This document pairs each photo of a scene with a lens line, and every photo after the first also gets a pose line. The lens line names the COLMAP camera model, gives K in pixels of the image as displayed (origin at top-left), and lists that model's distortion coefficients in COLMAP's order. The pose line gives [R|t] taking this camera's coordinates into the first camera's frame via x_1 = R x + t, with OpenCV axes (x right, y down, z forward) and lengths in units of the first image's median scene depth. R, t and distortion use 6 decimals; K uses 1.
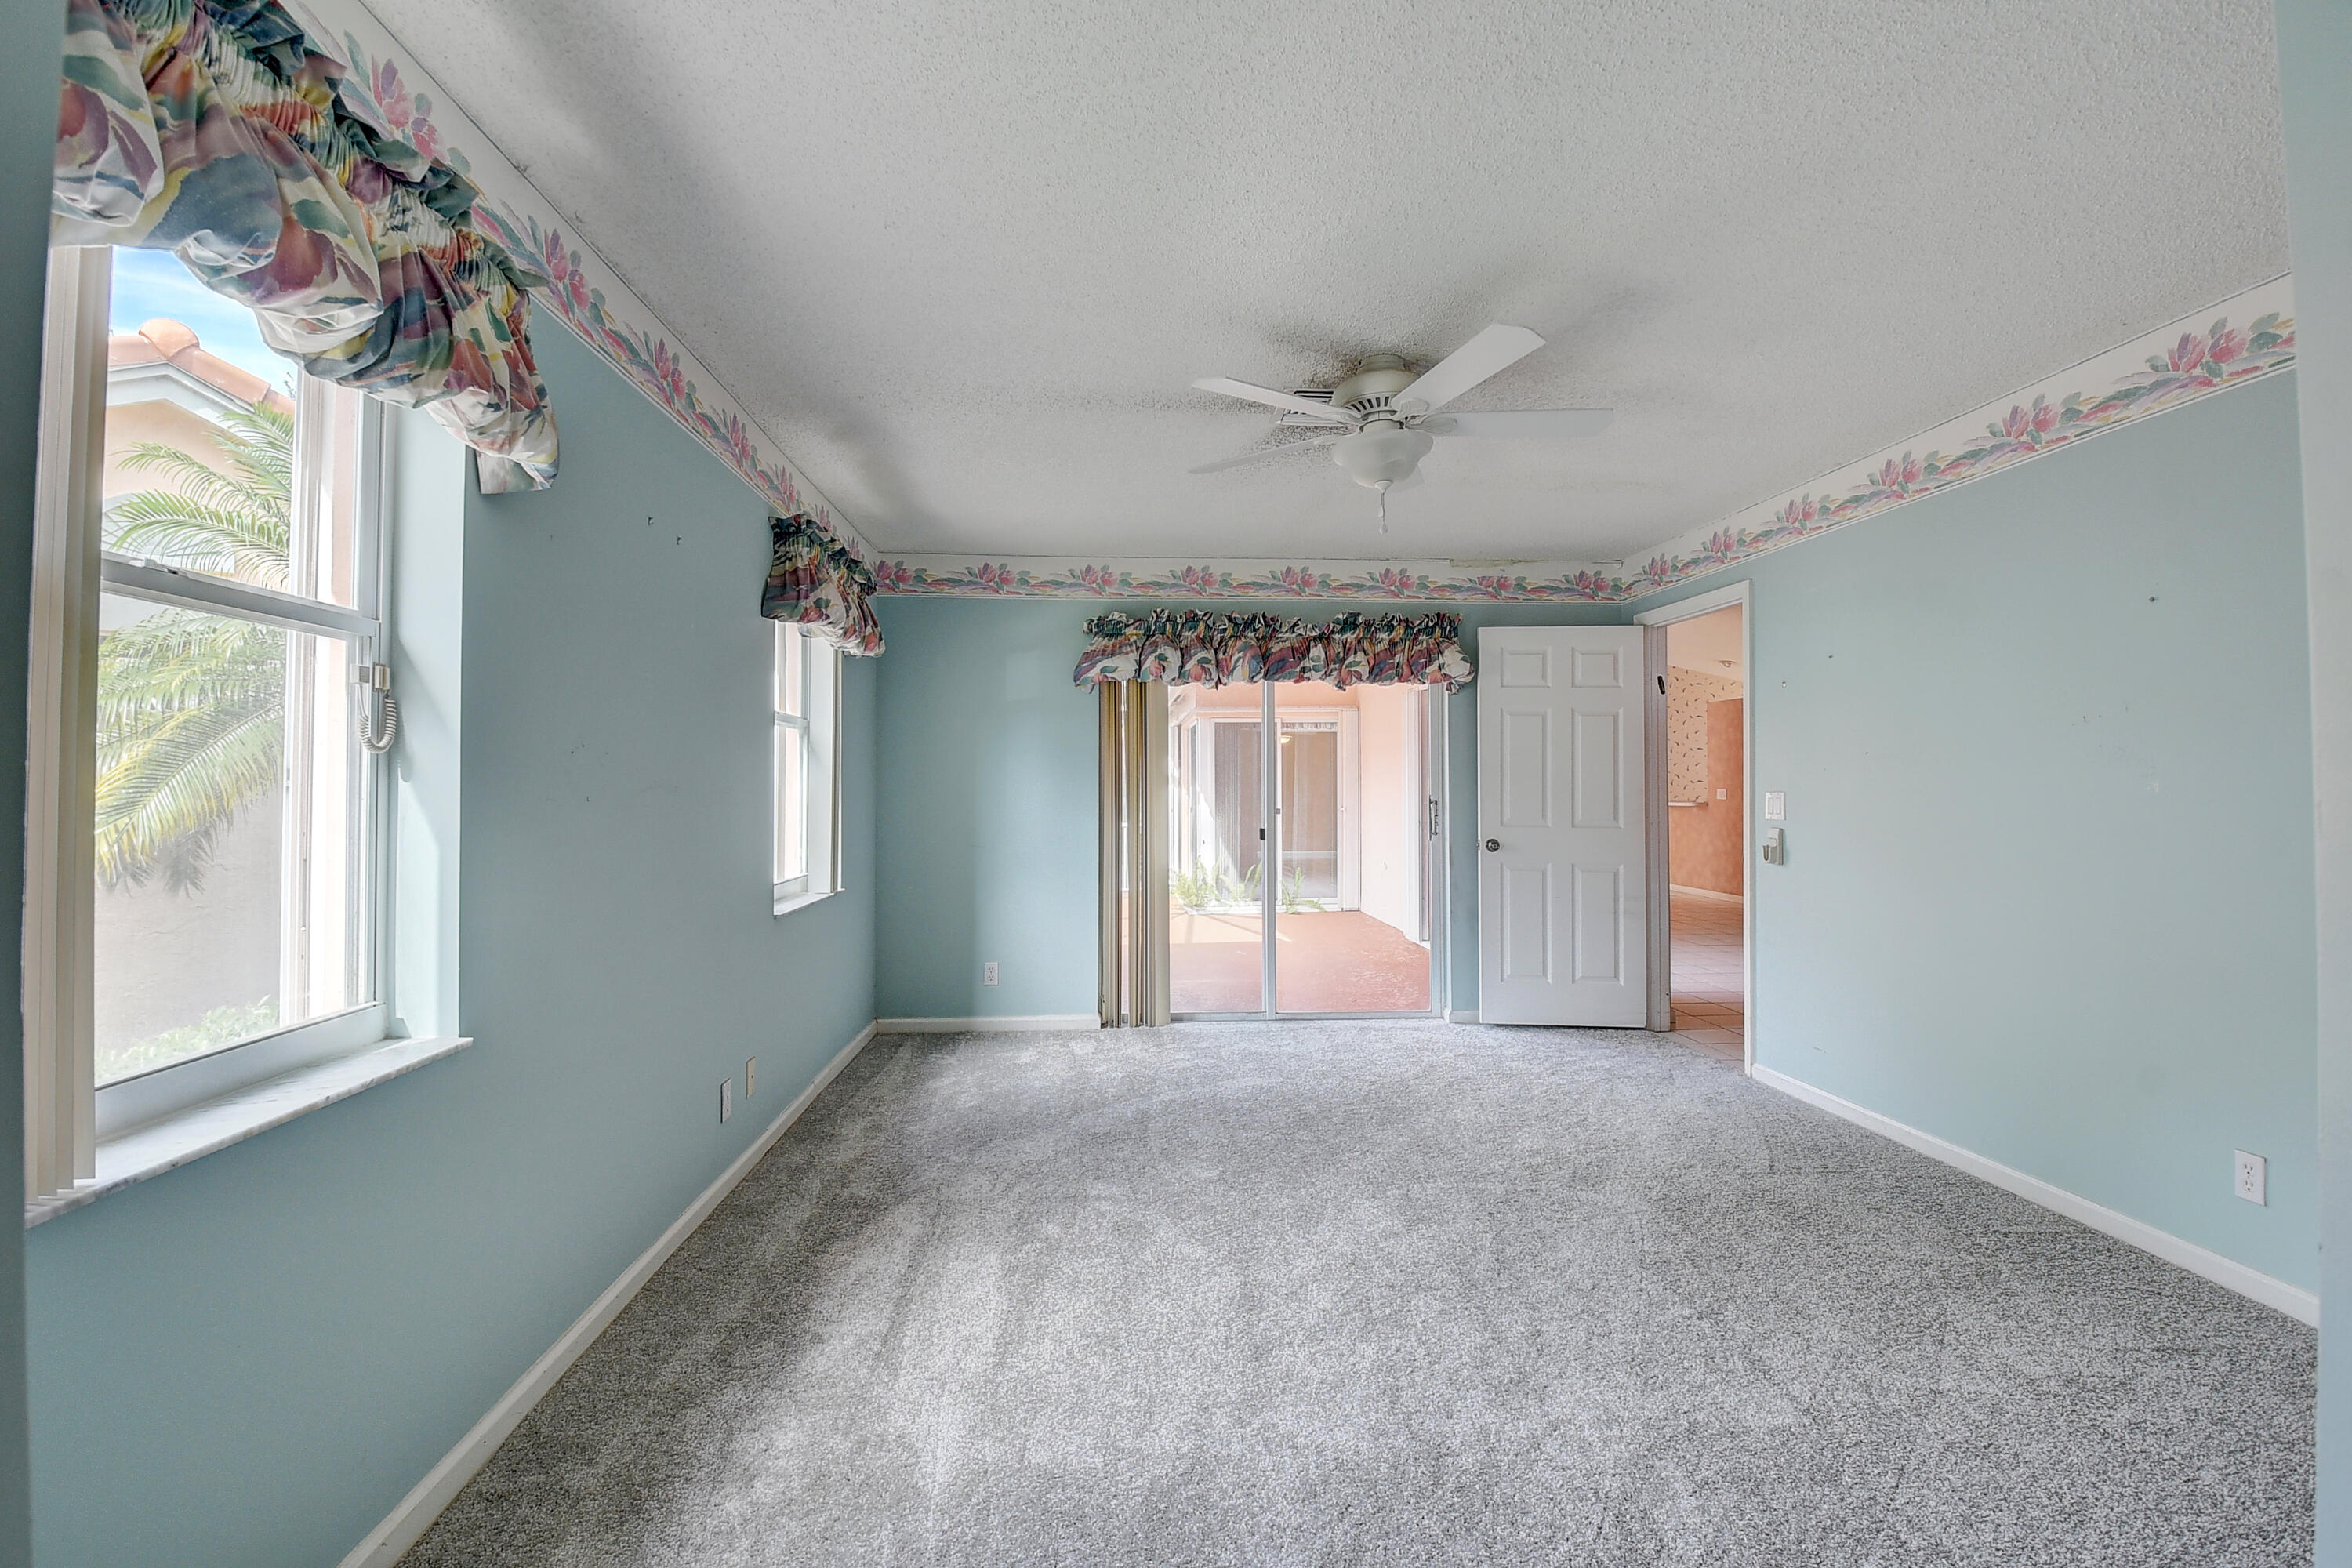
lens RADIAL K [[1024.9, 0, 1169.9], [0, 1024.9, 774.0], [0, 0, 1]] dist [-0.013145, -0.007655]
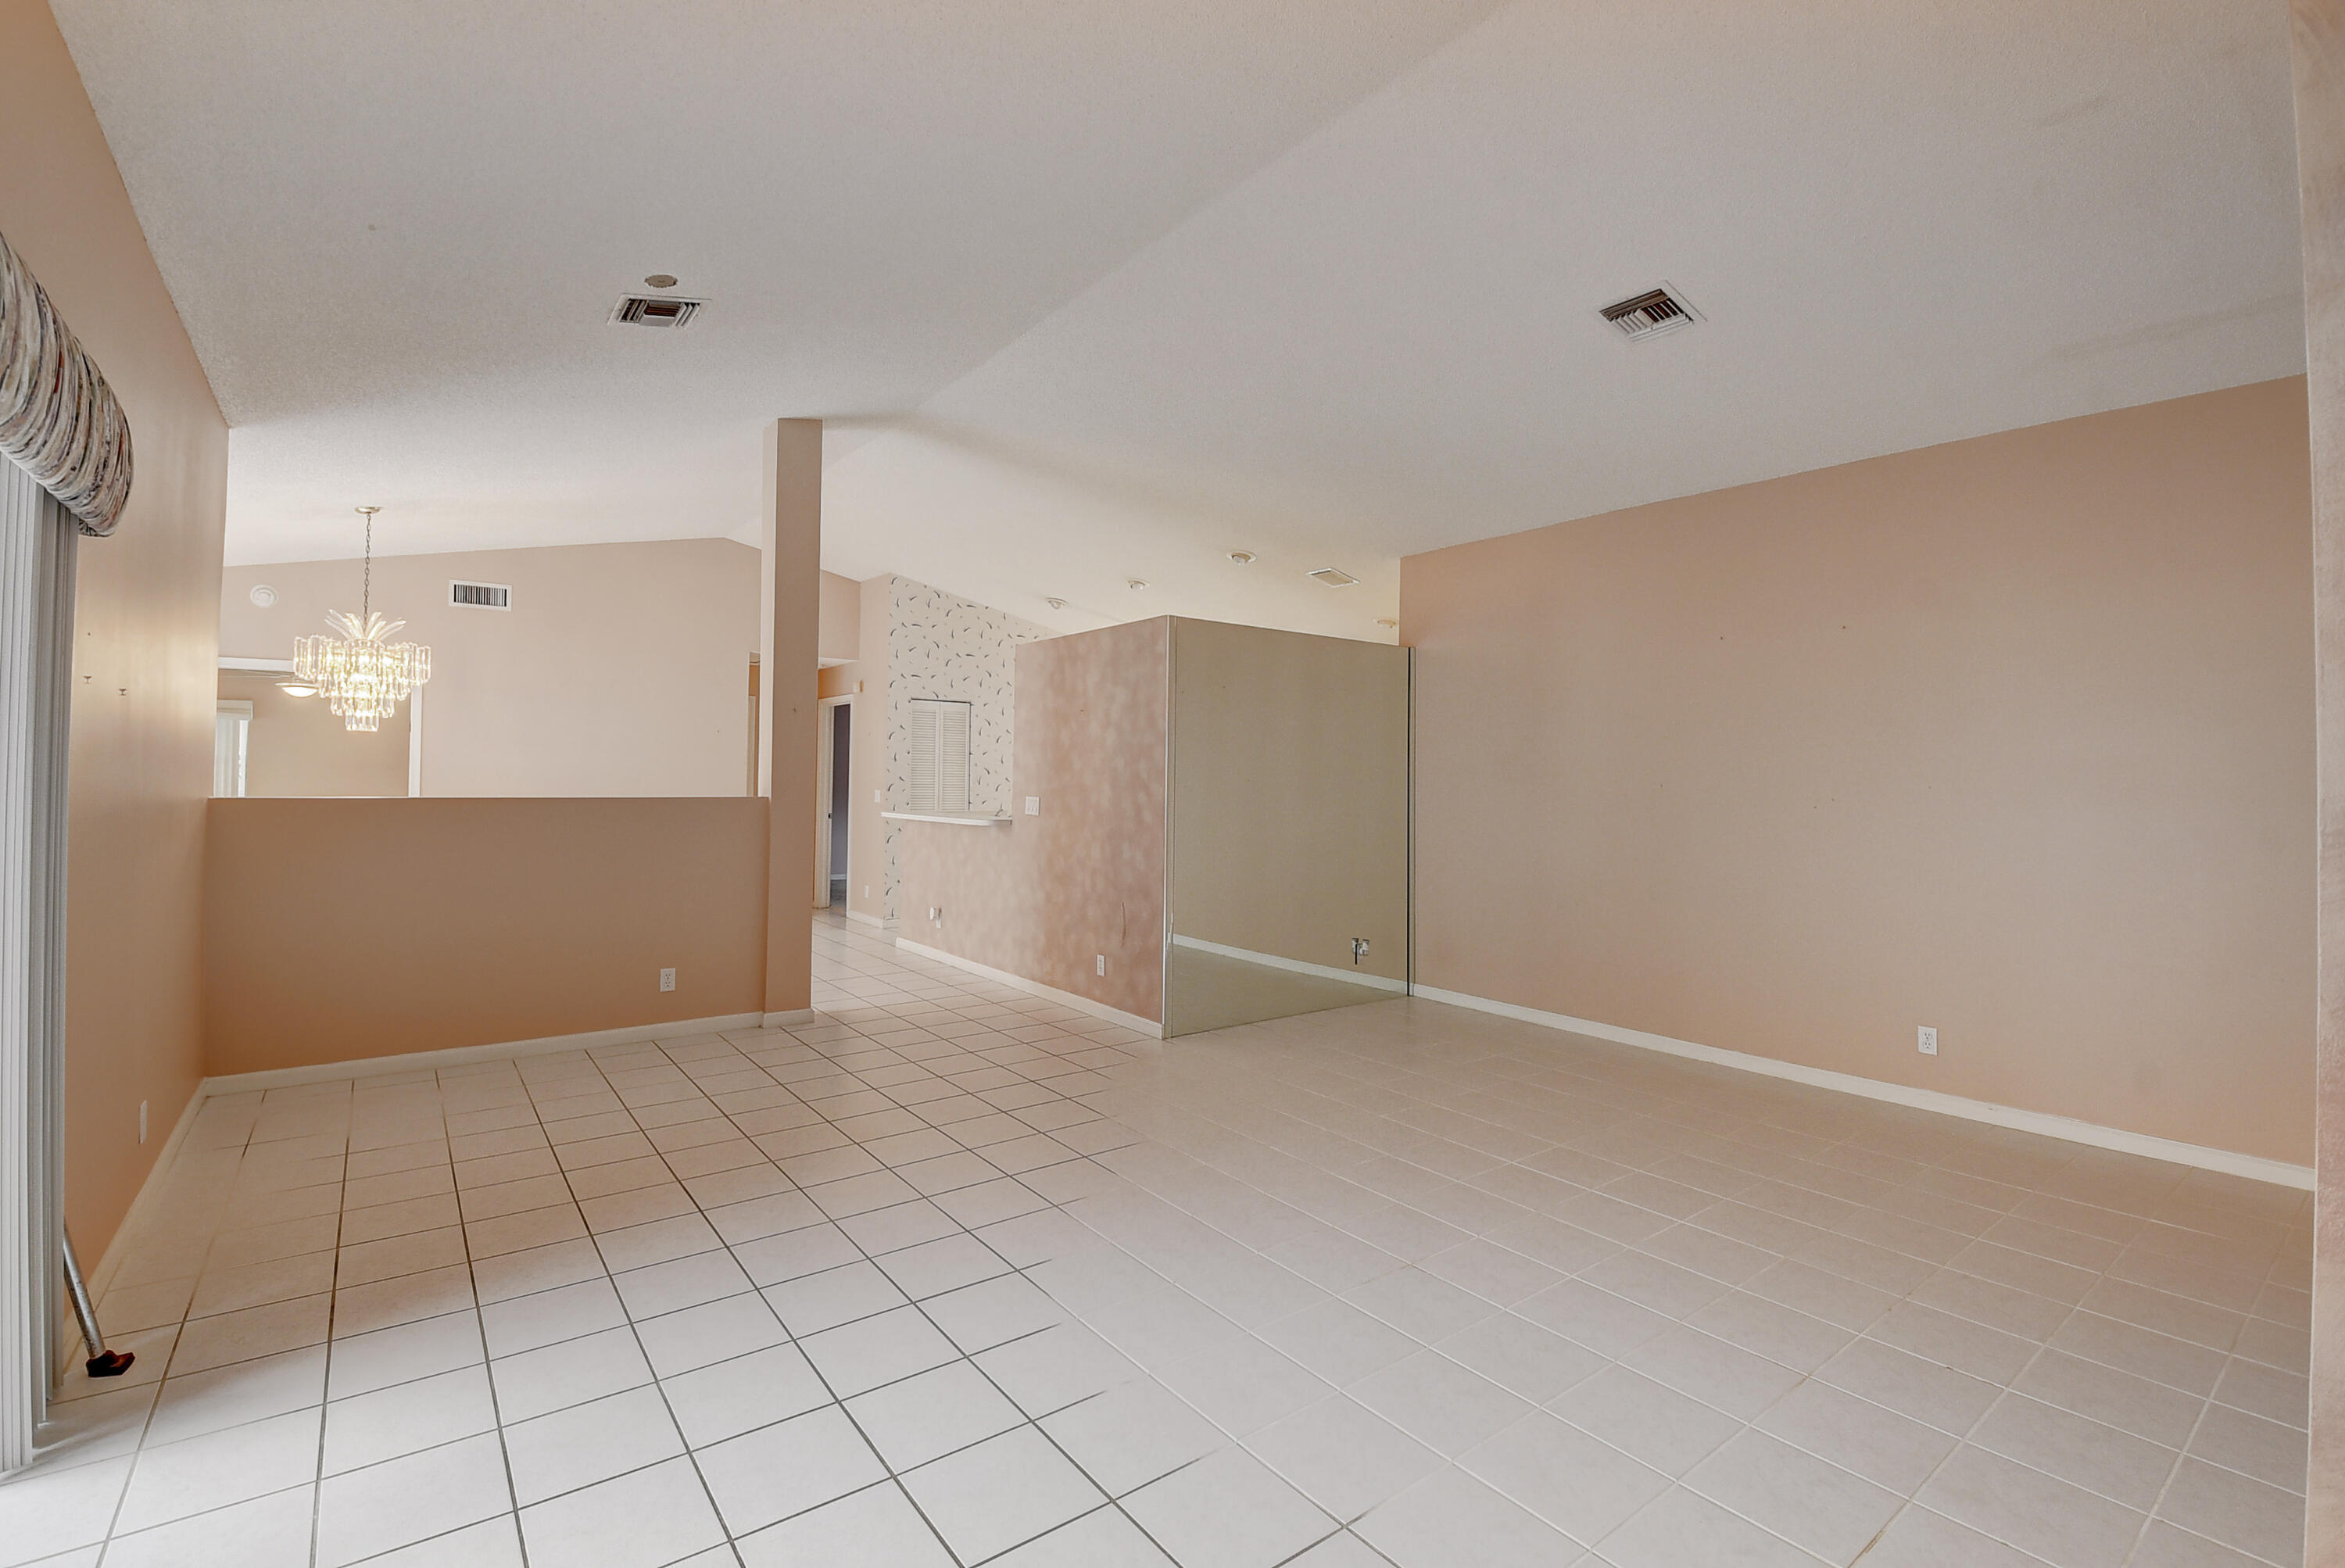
lens RADIAL K [[1015.7, 0, 1164.5], [0, 1015.7, 763.8], [0, 0, 1]] dist [0.024734, 0.000145]
pose [[0.833335, 0.019686, 0.552417, 0.282830], [-0.020517, 0.999779, -0.004679, -0.002203], [-0.552387, -0.007435, 0.833555, 0.477376]]
